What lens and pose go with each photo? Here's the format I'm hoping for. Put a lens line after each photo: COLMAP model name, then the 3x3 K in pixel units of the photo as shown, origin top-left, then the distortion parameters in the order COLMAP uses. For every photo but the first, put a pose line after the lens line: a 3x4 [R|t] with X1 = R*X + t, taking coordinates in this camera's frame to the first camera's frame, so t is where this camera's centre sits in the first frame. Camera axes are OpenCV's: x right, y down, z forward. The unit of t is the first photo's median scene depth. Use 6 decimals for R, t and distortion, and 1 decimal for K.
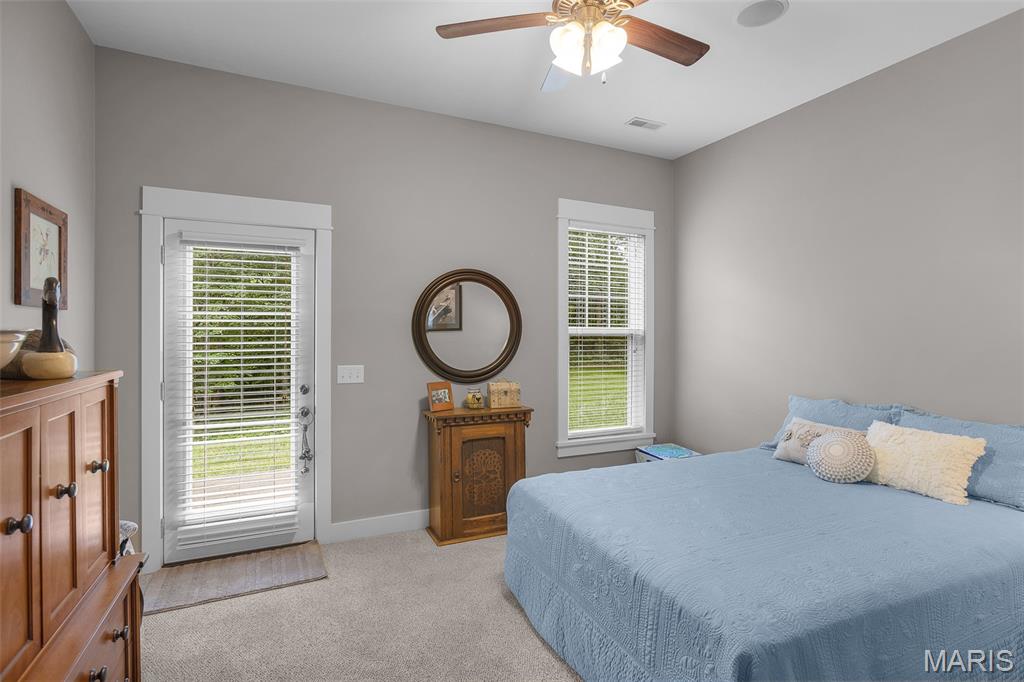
lens RADIAL K [[488.2, 0, 508.1], [0, 488.2, 335.9], [0, 0, 1]] dist [-0.015431, 0.005854]
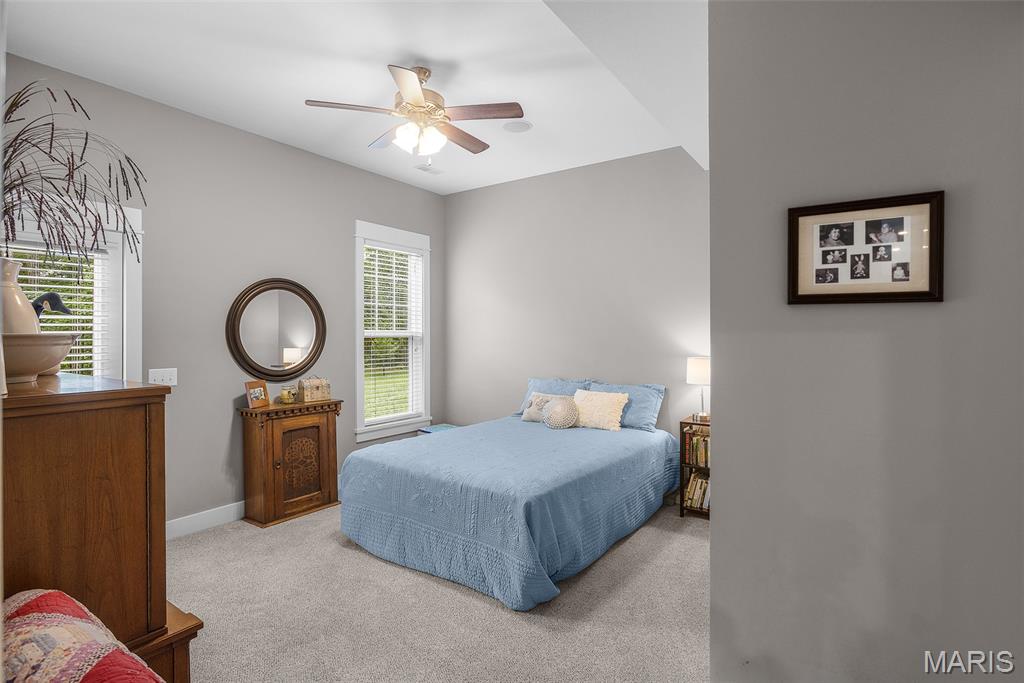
lens RADIAL K [[517.7, 0, 505.4], [0, 517.7, 340.9], [0, 0, 1]] dist [0.017585, 0.000320]
pose [[0.867452, -0.010832, 0.497403, -0.241602], [0.007556, 0.999934, 0.008598, -0.000931], [-0.497463, -0.003700, 0.867477, -0.294566]]
